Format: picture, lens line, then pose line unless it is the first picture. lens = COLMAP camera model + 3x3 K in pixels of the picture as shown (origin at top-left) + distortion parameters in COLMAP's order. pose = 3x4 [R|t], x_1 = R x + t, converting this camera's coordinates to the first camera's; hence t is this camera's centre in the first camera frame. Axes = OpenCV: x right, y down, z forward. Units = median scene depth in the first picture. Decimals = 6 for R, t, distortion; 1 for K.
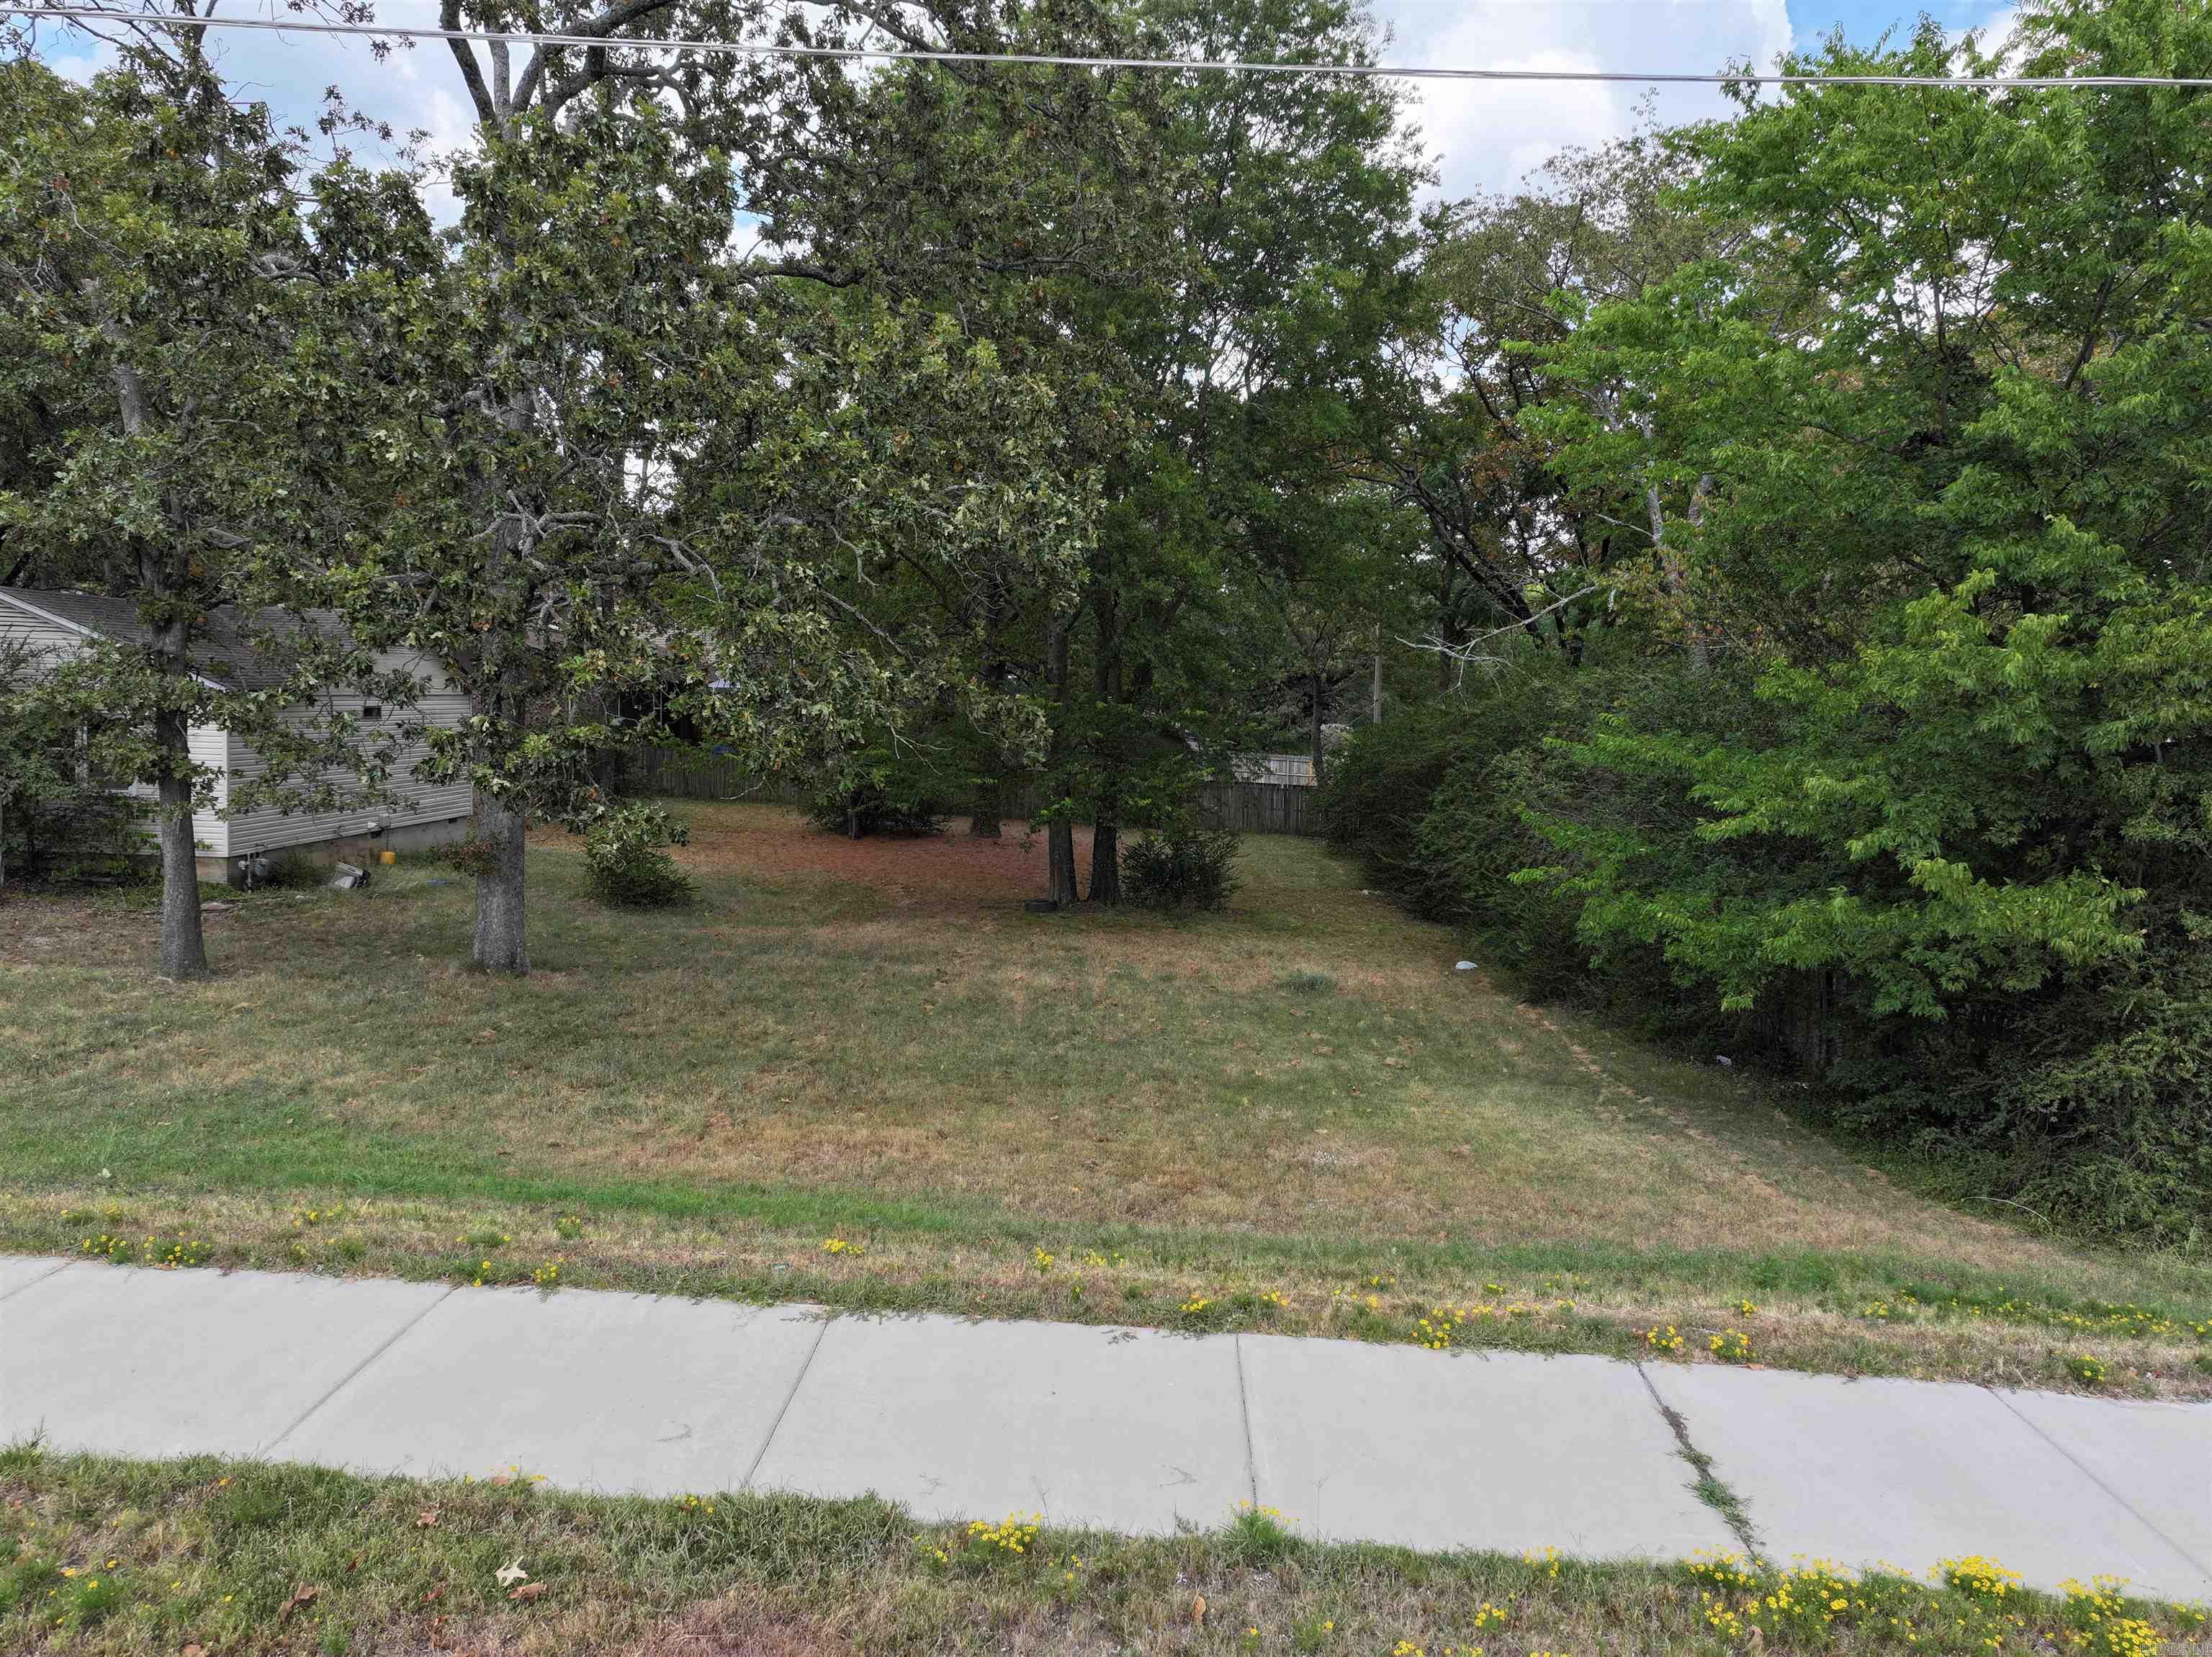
lens RADIAL K [[1547.5, 0, 1108.9], [0, 1547.5, 822.8], [0, 0, 1]] dist [-0.006867, 0.024280]
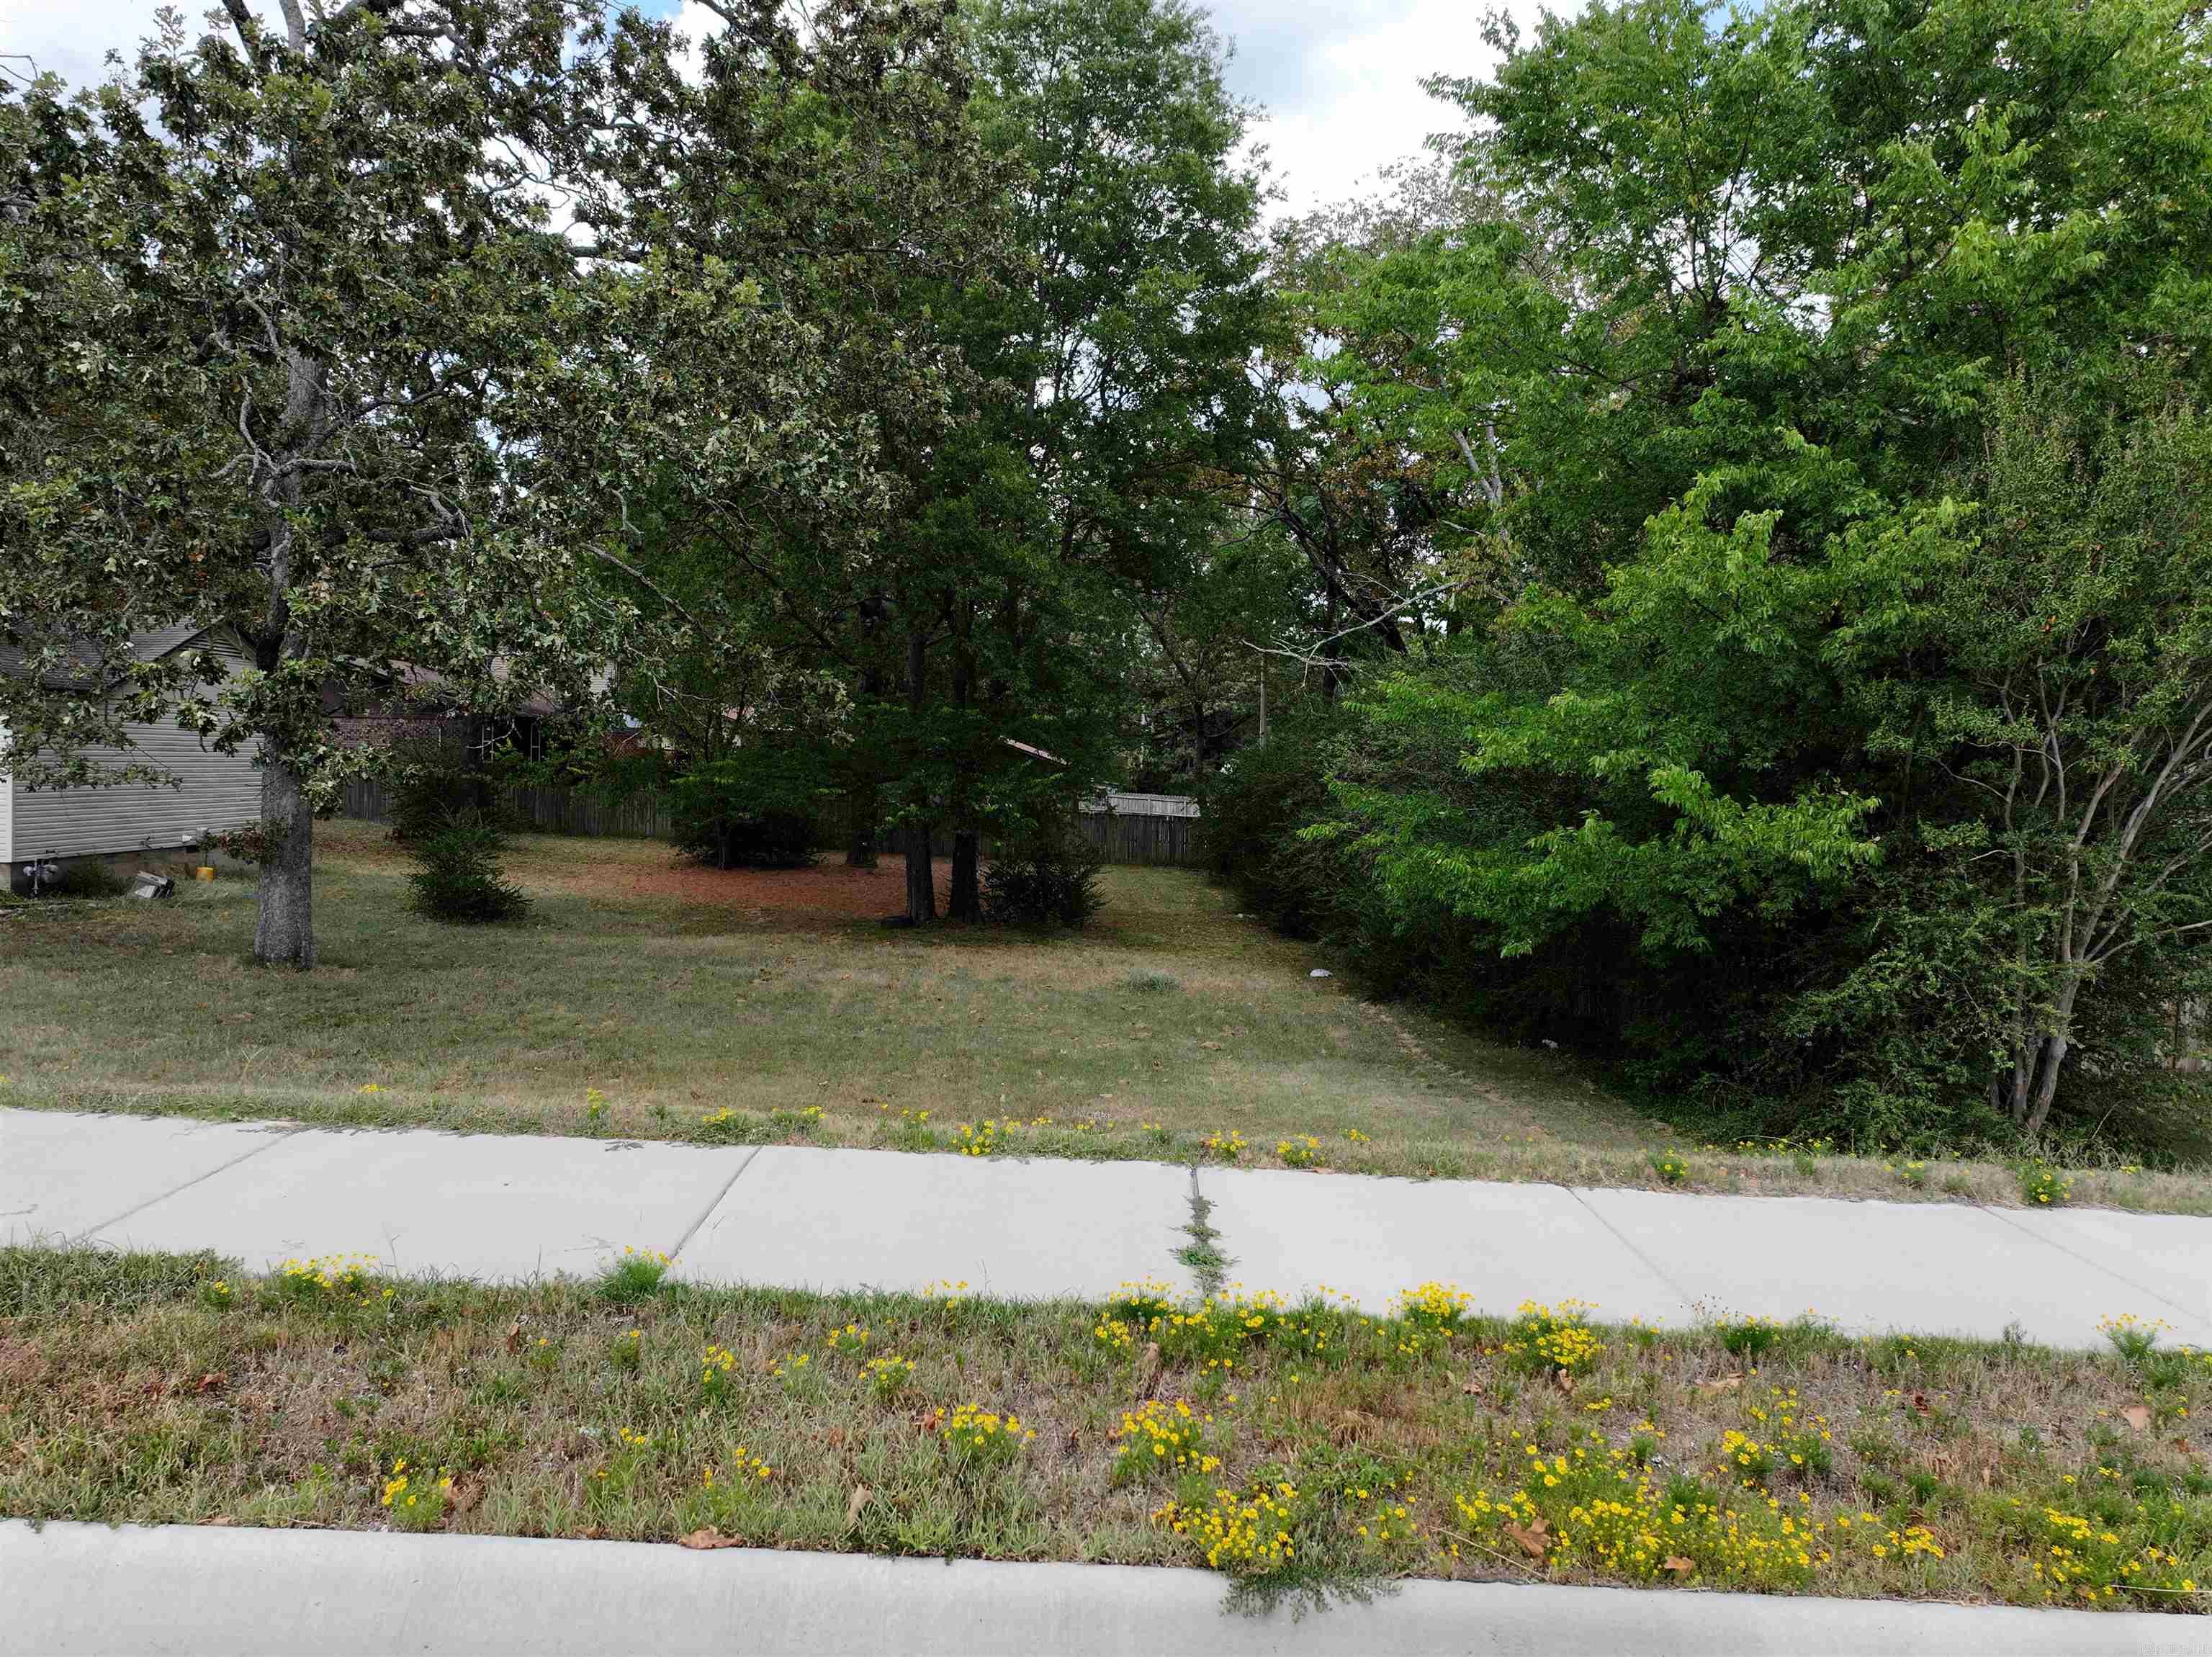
lens RADIAL K [[1548.2, 0, 1109.8], [0, 1548.2, 819.2], [0, 0, 1]] dist [-0.002635, 0.016487]
pose [[0.998824, -0.005199, 0.048196, 0.104190], [0.007293, 0.999032, -0.043381, 0.076269], [-0.047924, 0.043681, 0.997895, 0.030906]]
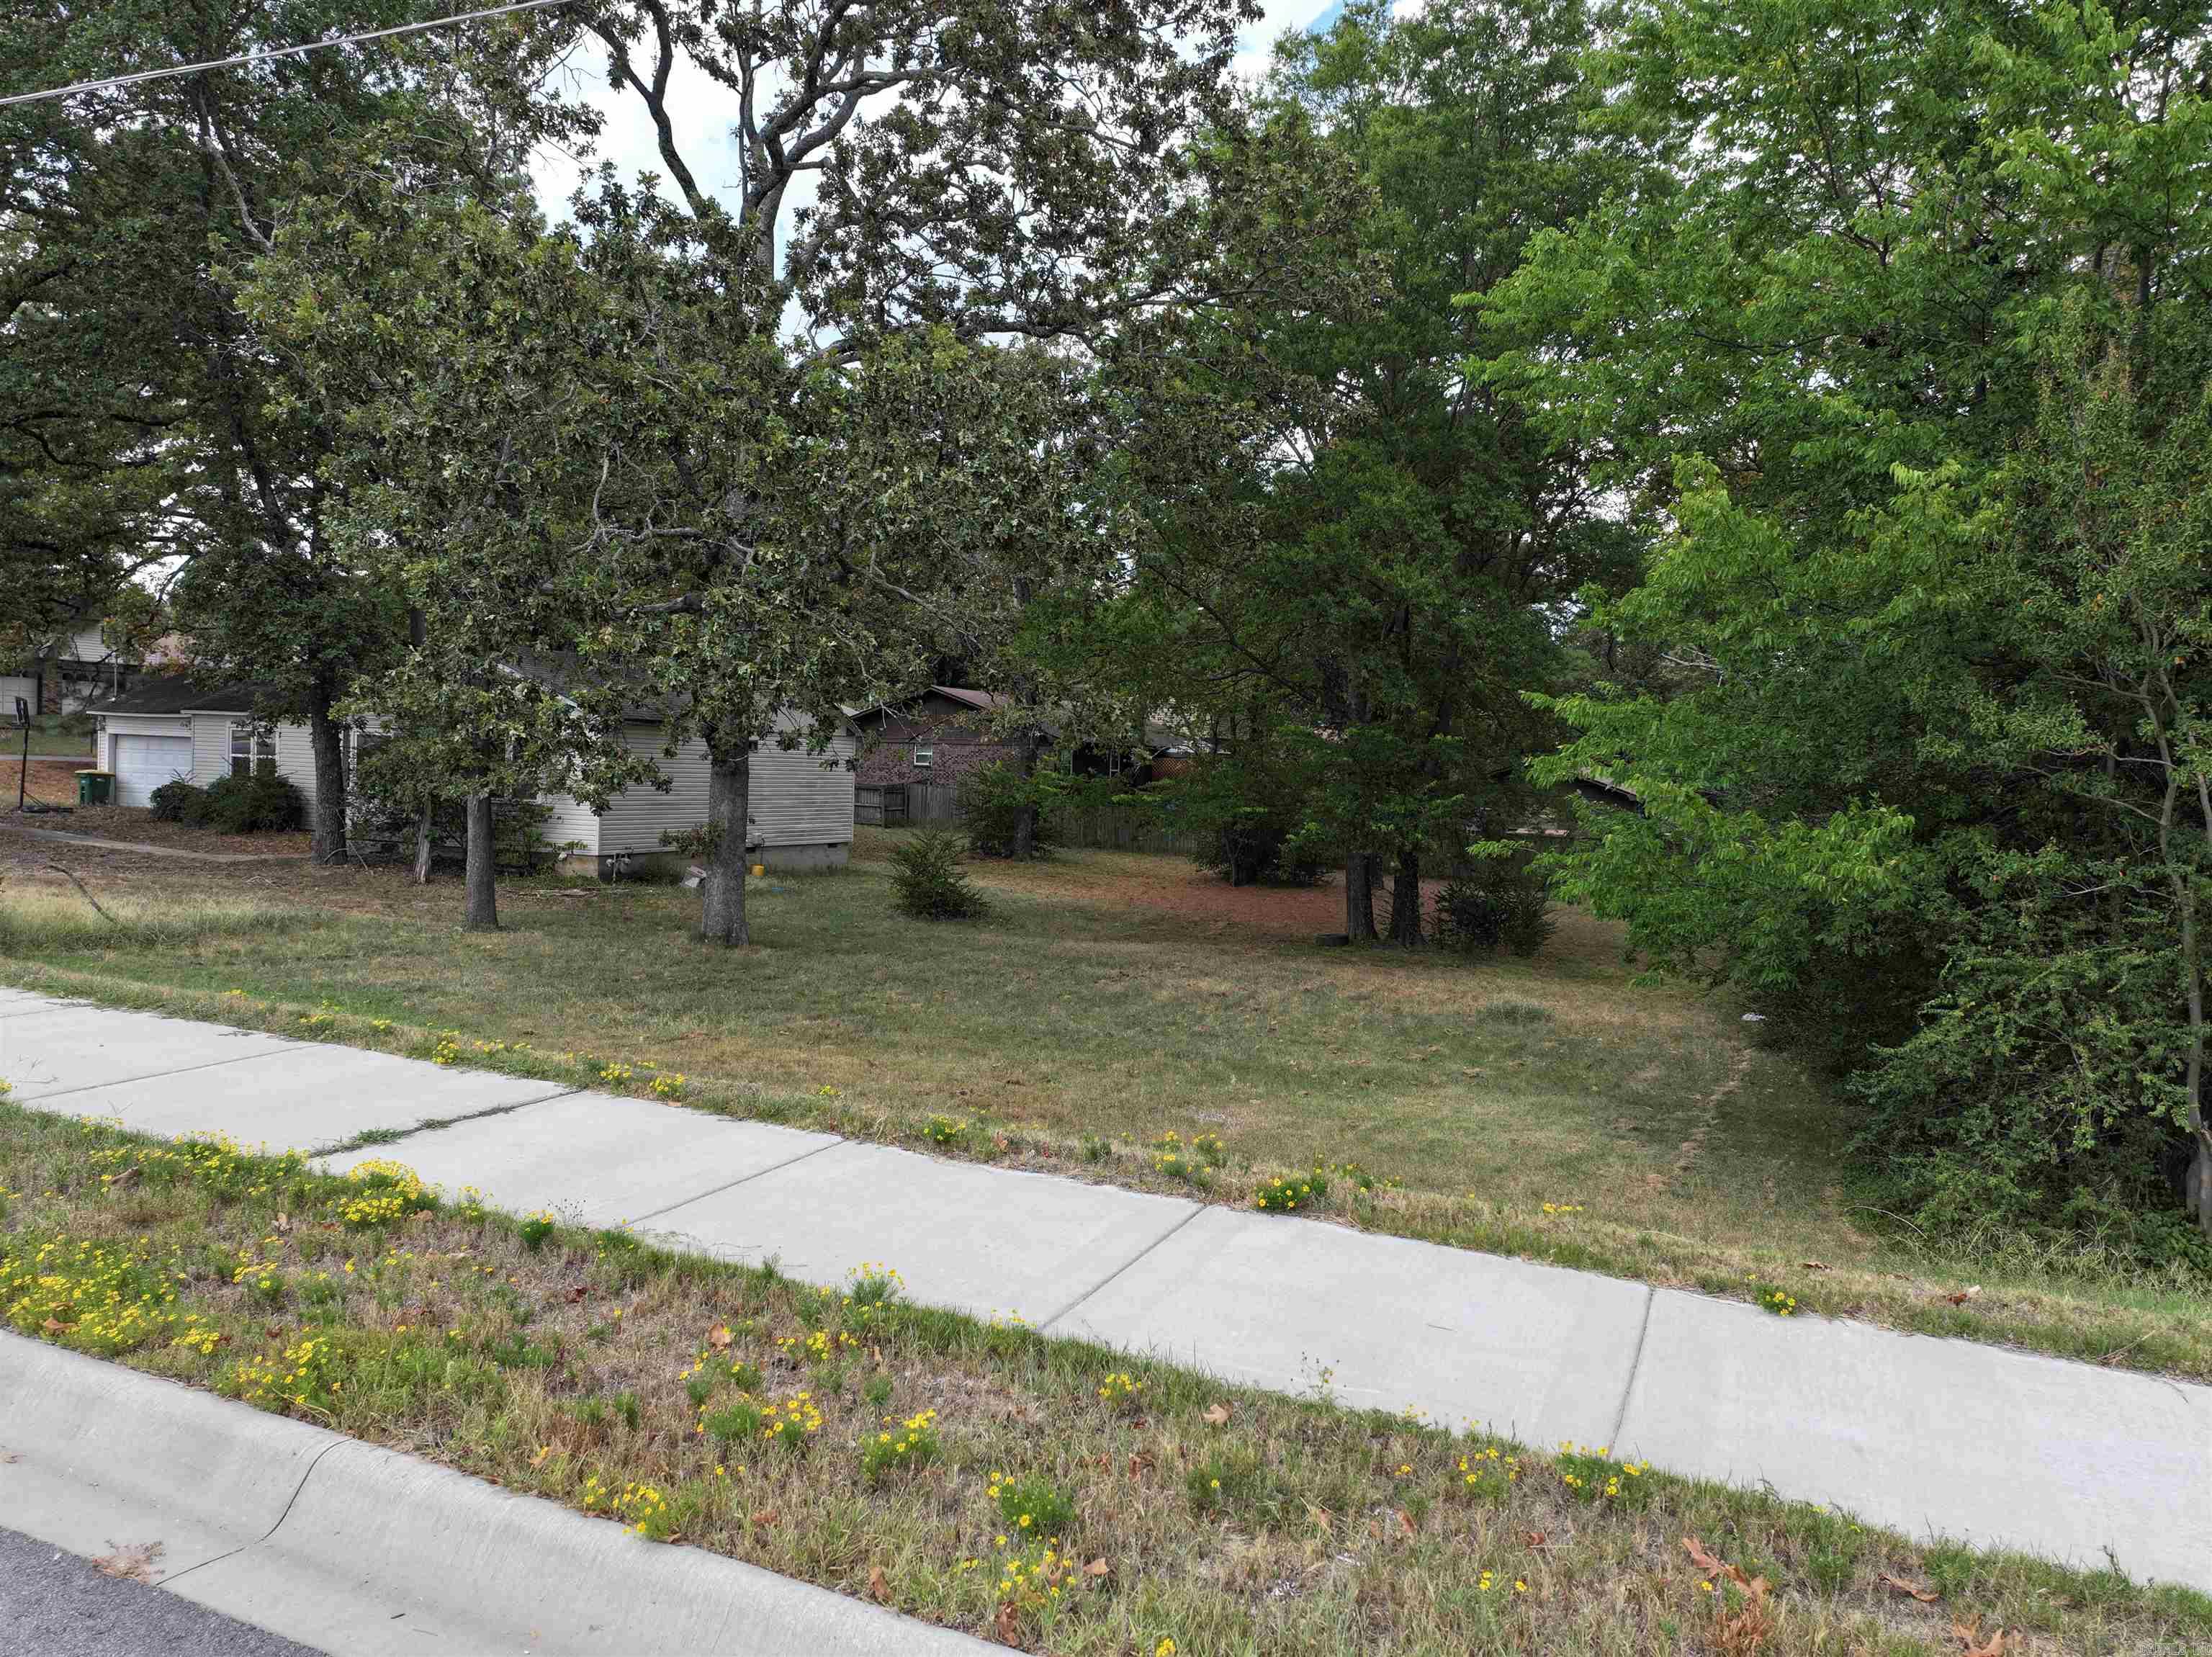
lens RADIAL K [[1548.2, 0, 1109.8], [0, 1548.2, 819.2], [0, 0, 1]] dist [-0.002635, 0.016487]
pose [[0.927517, 0.012041, -0.373587, 0.462858], [-0.035388, 0.997820, -0.055698, 0.086029], [0.372102, 0.064881, 0.925922, 0.045293]]
